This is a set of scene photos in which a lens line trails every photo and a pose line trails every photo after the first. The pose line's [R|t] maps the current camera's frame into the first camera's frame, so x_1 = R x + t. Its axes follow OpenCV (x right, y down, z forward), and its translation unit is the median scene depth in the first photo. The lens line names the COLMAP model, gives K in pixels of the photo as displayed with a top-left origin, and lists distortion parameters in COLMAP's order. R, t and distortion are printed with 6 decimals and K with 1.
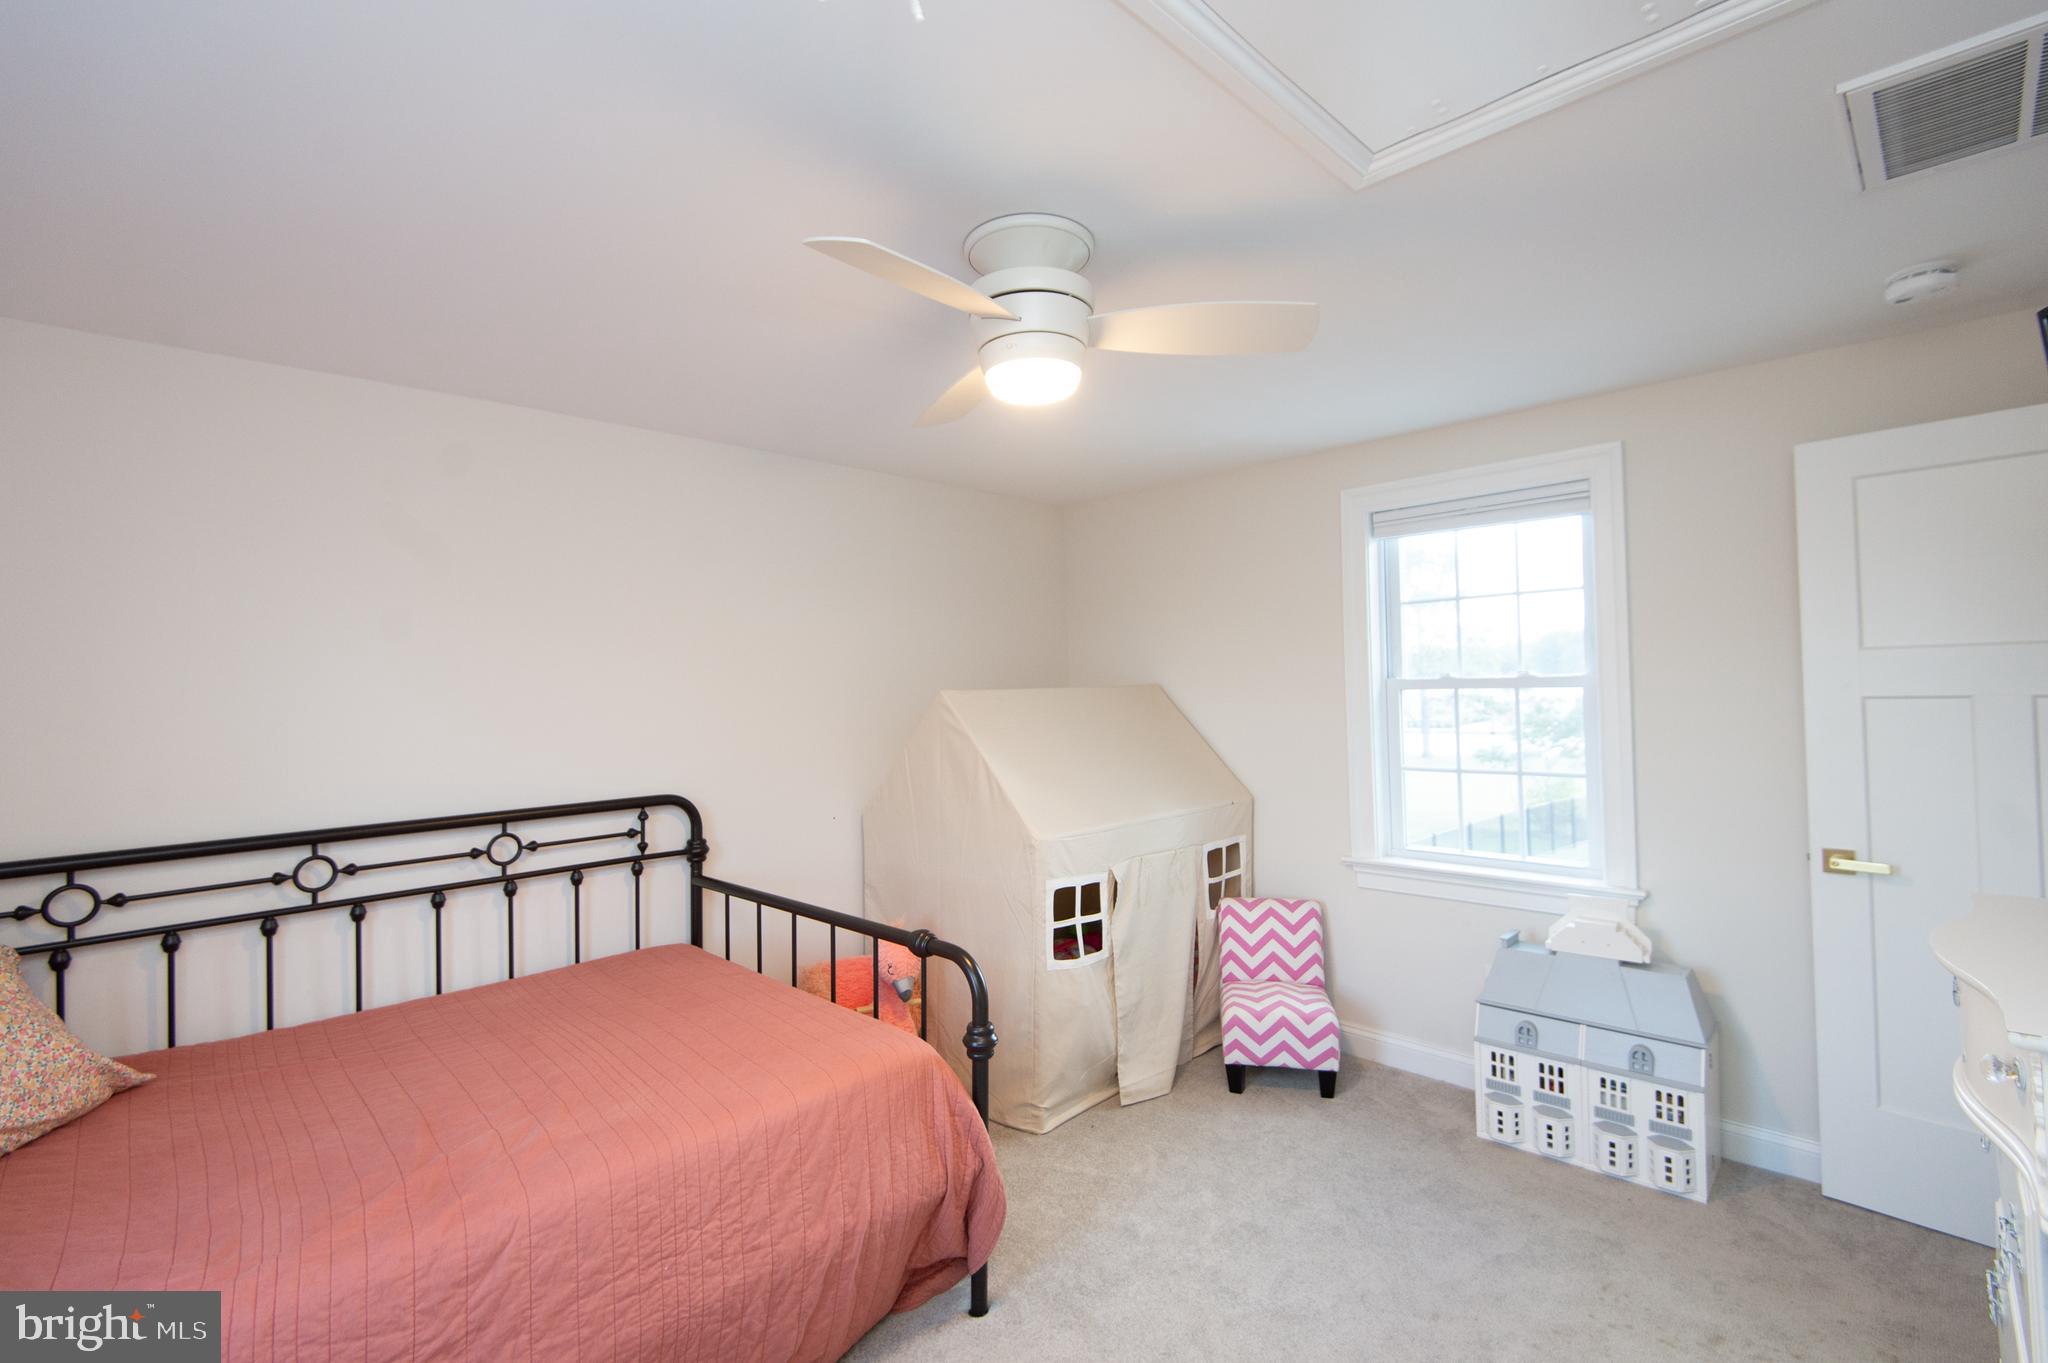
lens RADIAL K [[907.0, 0, 1024.0], [0, 907.0, 681.5], [0, 0, 1]] dist [0.031540, 0.000011]
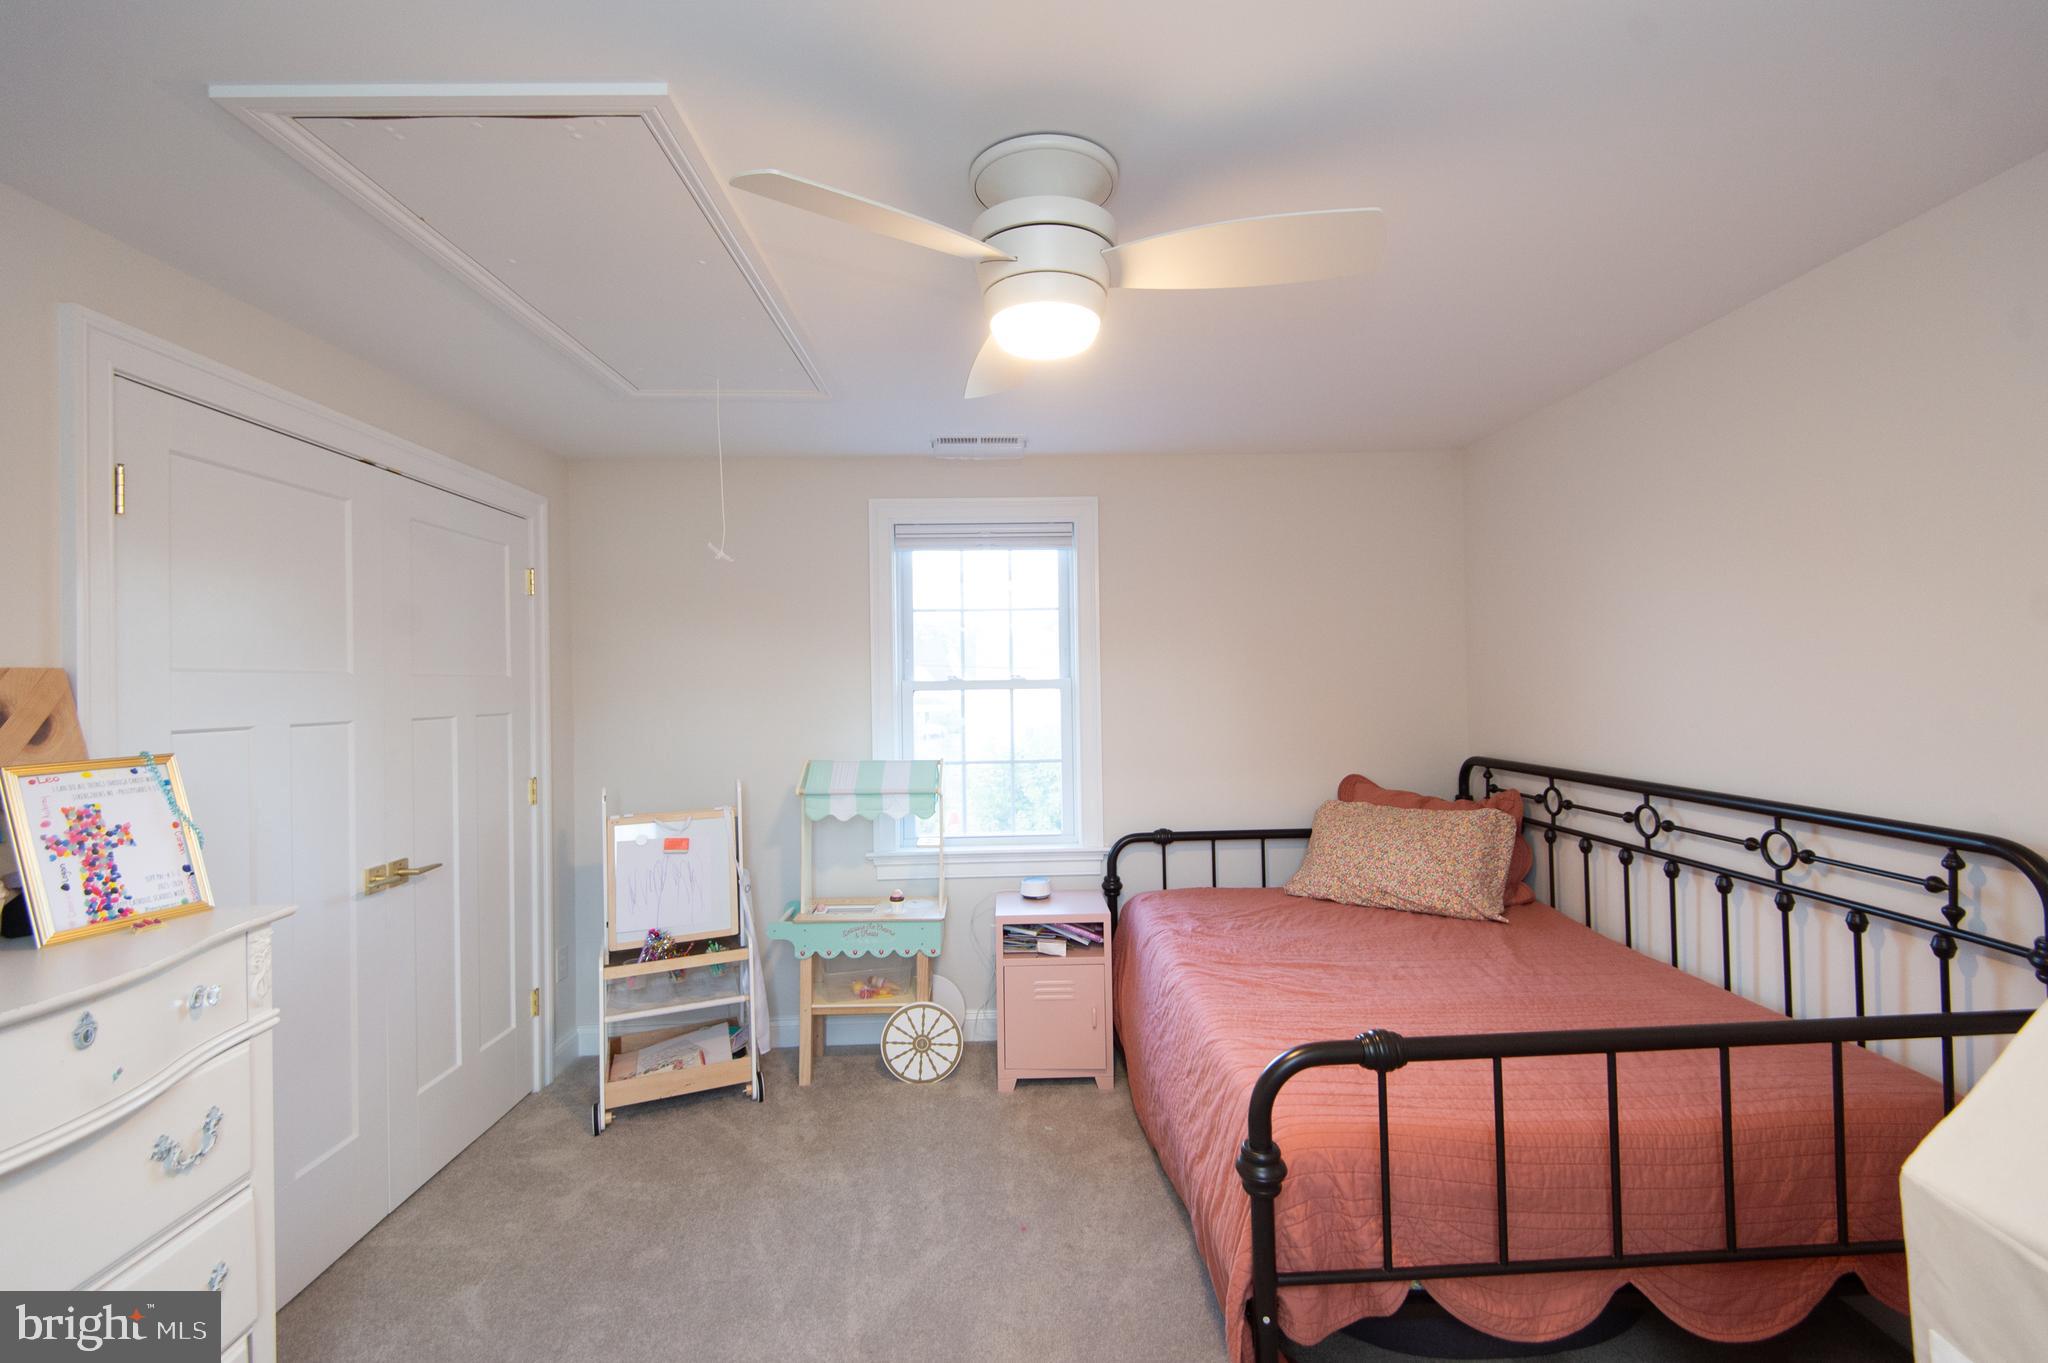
lens RADIAL K [[907.0, 0, 1024.0], [0, 907.0, 681.5], [0, 0, 1]] dist [0.031540, 0.000011]
pose [[-0.684187, 0.038424, -0.728293, 0.444858], [0.046102, 0.998893, 0.009391, 0.000480], [0.727848, -0.027150, -0.685201, 1.049978]]
